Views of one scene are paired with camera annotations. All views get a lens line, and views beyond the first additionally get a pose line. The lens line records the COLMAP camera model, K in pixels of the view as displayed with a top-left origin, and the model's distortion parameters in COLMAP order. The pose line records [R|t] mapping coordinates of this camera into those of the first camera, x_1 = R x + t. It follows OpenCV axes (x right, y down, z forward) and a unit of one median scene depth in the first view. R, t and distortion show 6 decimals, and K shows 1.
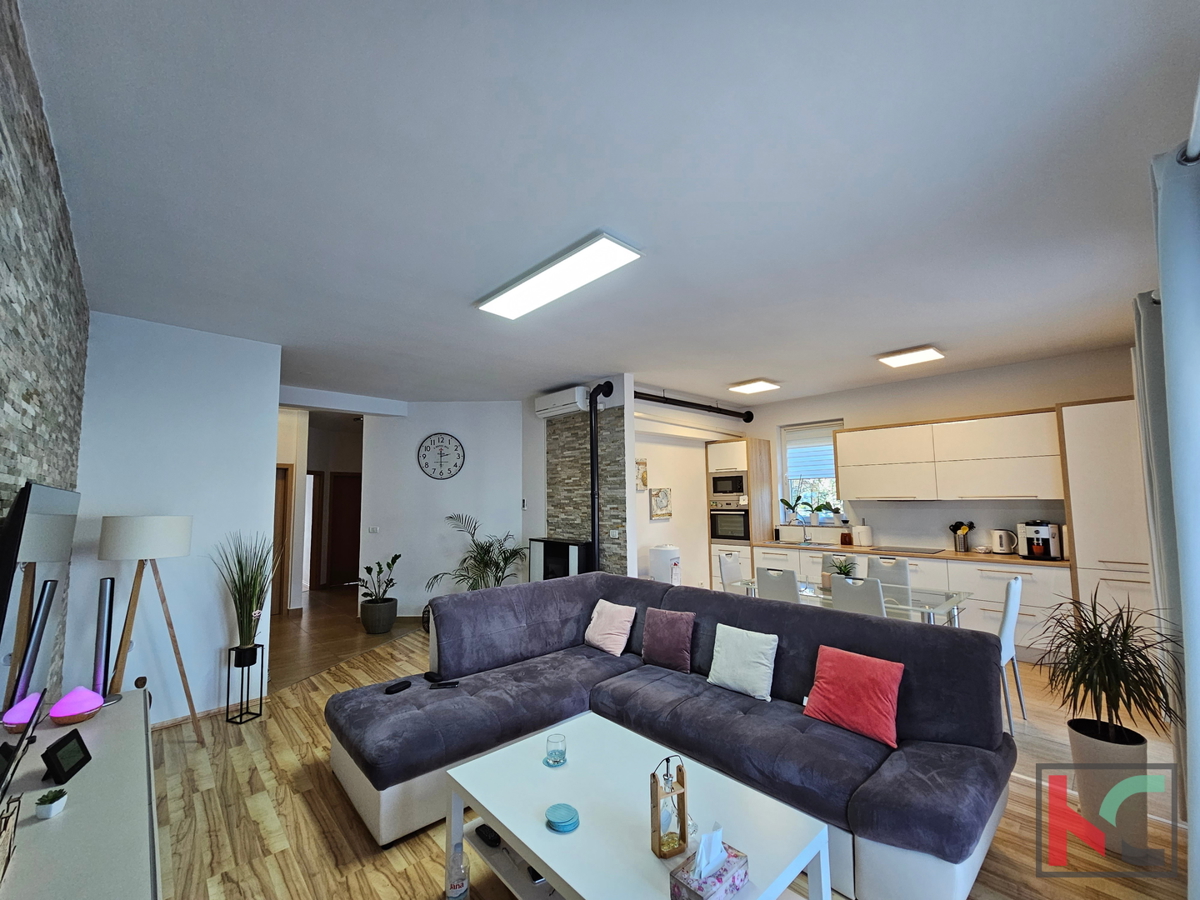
lens RADIAL K [[489.7, 0, 600.6], [0, 489.7, 455.8], [0, 0, 1]] dist [-0.003039, 0.000113]
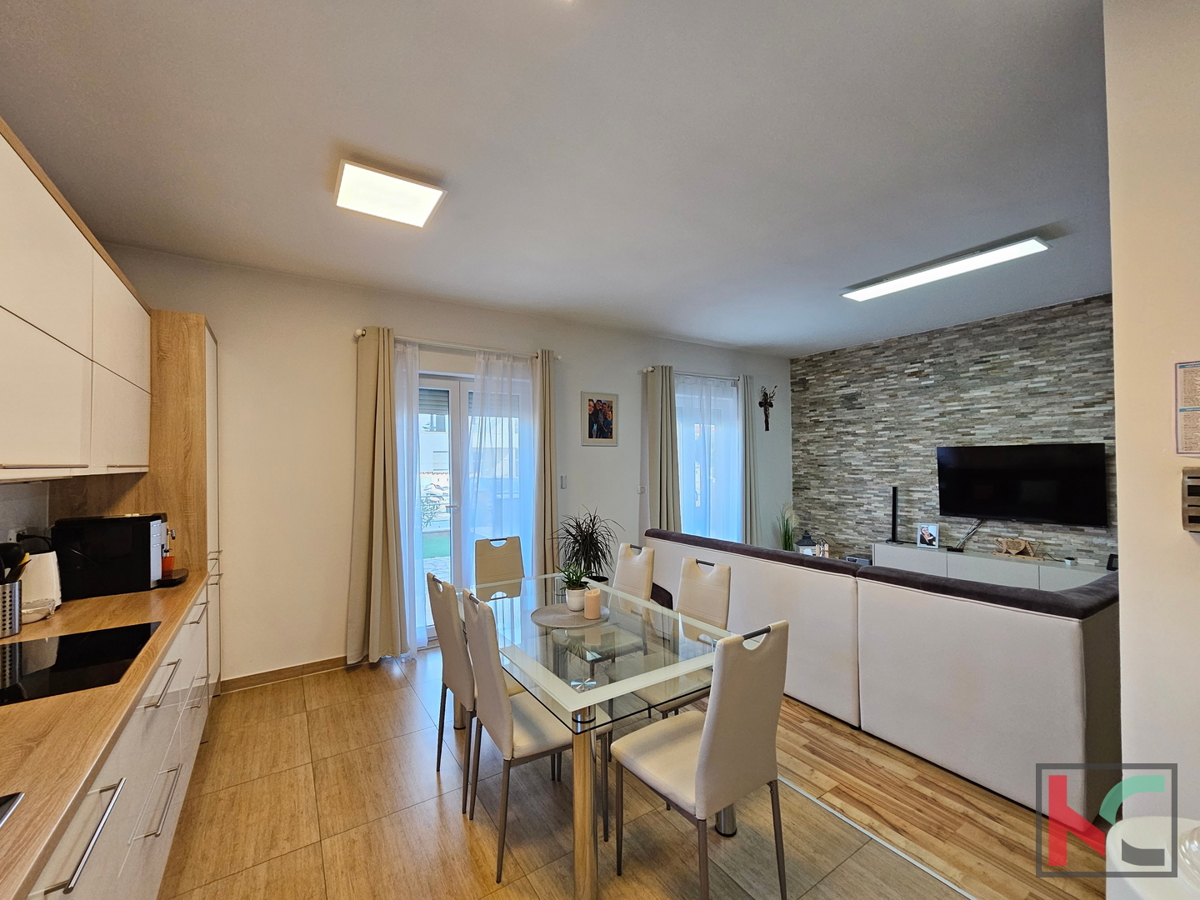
lens RADIAL K [[489.7, 0, 597.6], [0, 489.7, 460.3], [0, 0, 1]] dist [-0.003039, 0.000113]
pose [[-0.985451, 0.027369, 0.167743, 0.250803], [0.013266, 0.996325, -0.084625, 0.097796], [-0.169443, -0.081168, -0.982192, 1.103505]]
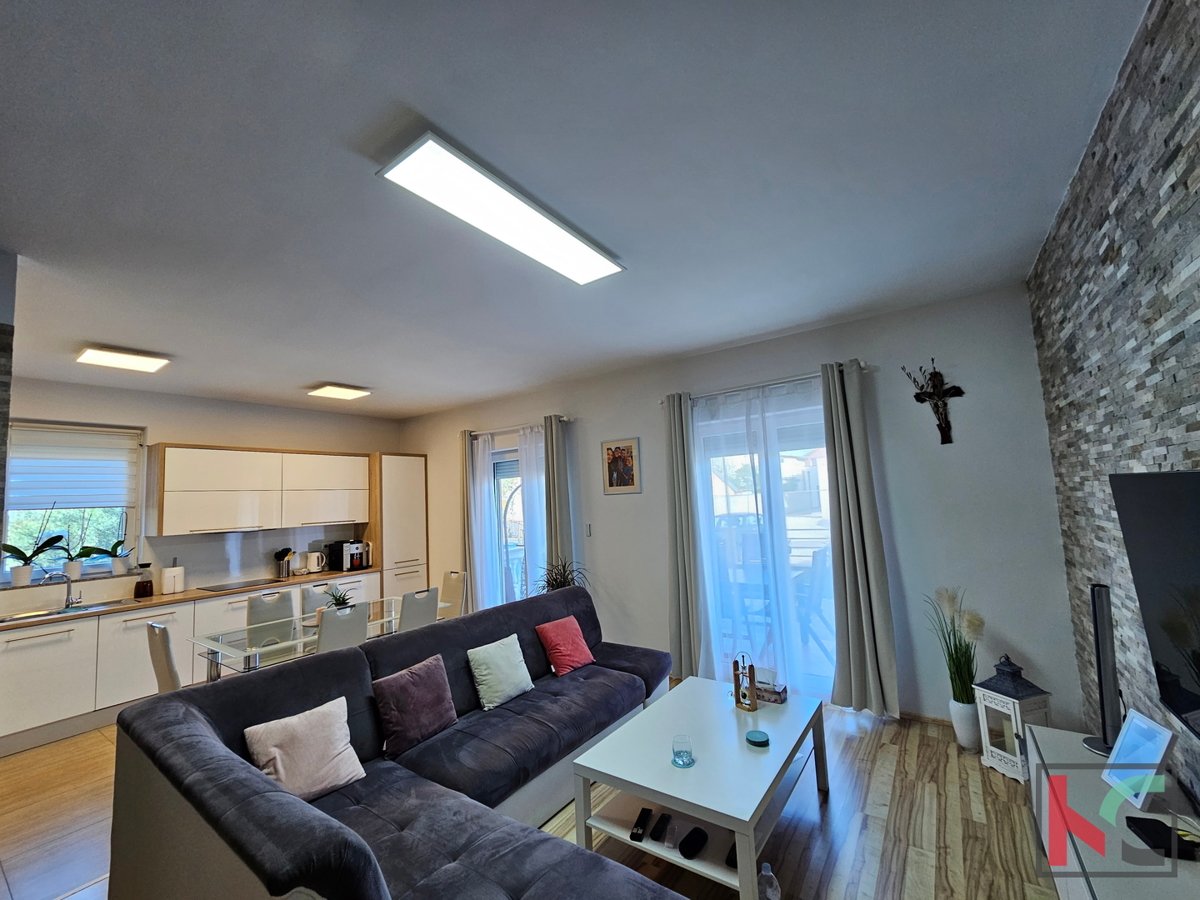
lens RADIAL K [[489.7, 0, 601.8], [0, 489.7, 453.1], [0, 0, 1]] dist [-0.003039, 0.000113]
pose [[-0.209590, 0.118985, 0.970523, -0.394260], [-0.028916, 0.991380, -0.127787, 0.040756], [-0.977362, -0.054847, -0.204343, 0.492682]]
